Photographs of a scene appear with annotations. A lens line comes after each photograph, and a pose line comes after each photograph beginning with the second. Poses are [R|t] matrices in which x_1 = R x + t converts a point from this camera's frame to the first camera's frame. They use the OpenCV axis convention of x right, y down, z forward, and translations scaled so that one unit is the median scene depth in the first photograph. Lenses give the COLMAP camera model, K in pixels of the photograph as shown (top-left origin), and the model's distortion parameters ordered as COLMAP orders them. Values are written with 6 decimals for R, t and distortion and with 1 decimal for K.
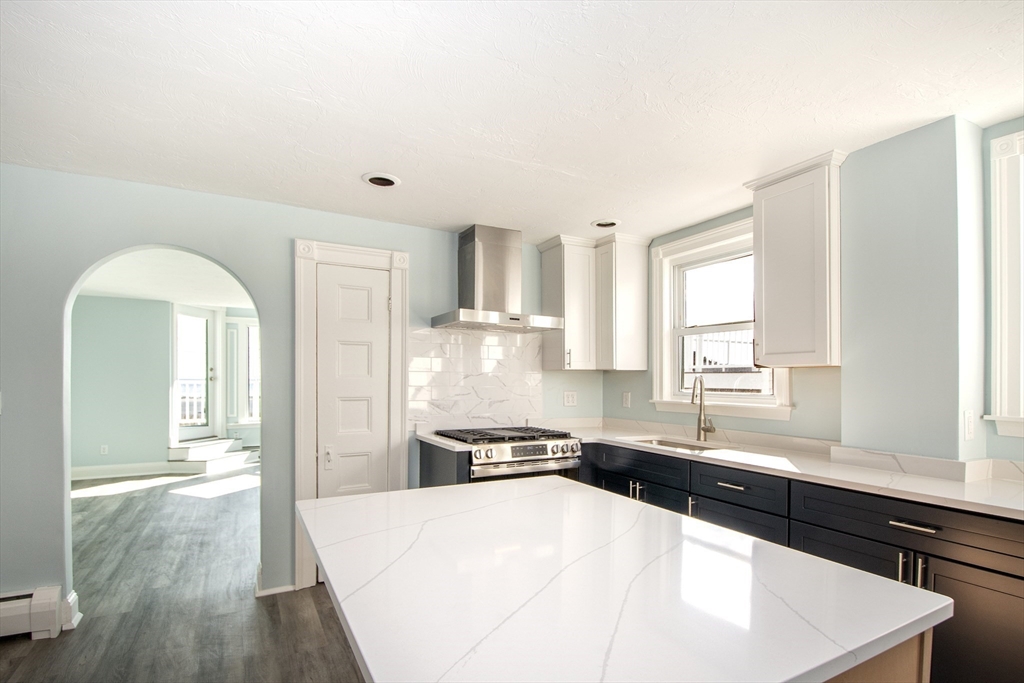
lens RADIAL K [[516.7, 0, 523.6], [0, 516.7, 381.0], [0, 0, 1]] dist [-0.018533, -0.002733]
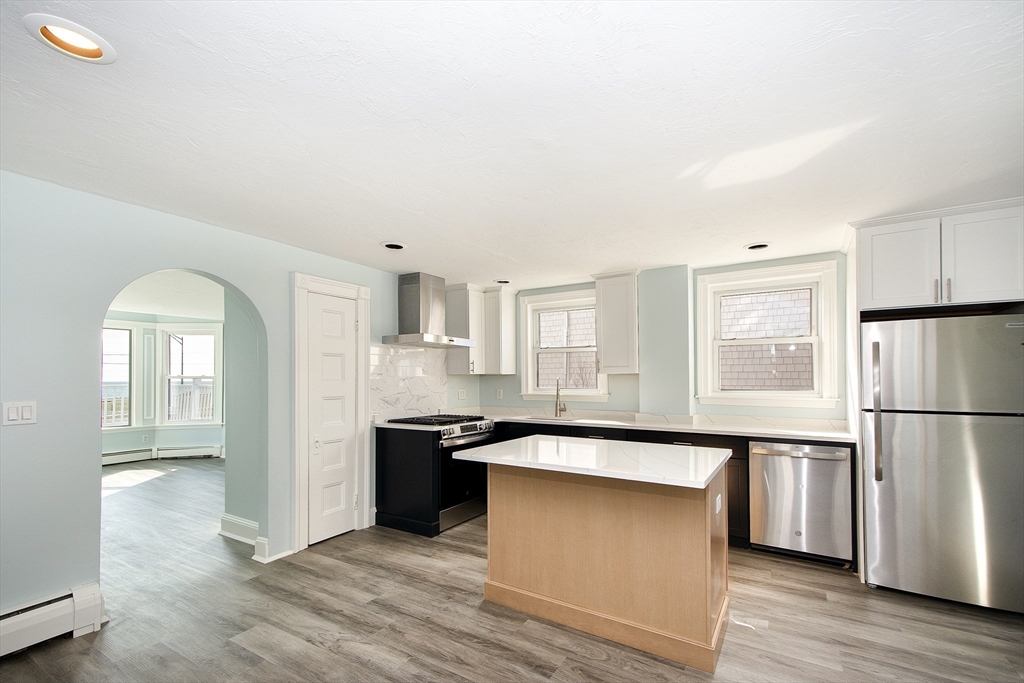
lens RADIAL K [[458.3, 0, 539.2], [0, 458.3, 374.2], [0, 0, 1]] dist [0.002529, 0.000174]
pose [[0.851154, -0.004161, 0.524900, -0.473911], [0.009606, 0.999925, -0.007649, -0.011701], [-0.524828, 0.011553, 0.851130, -0.238040]]
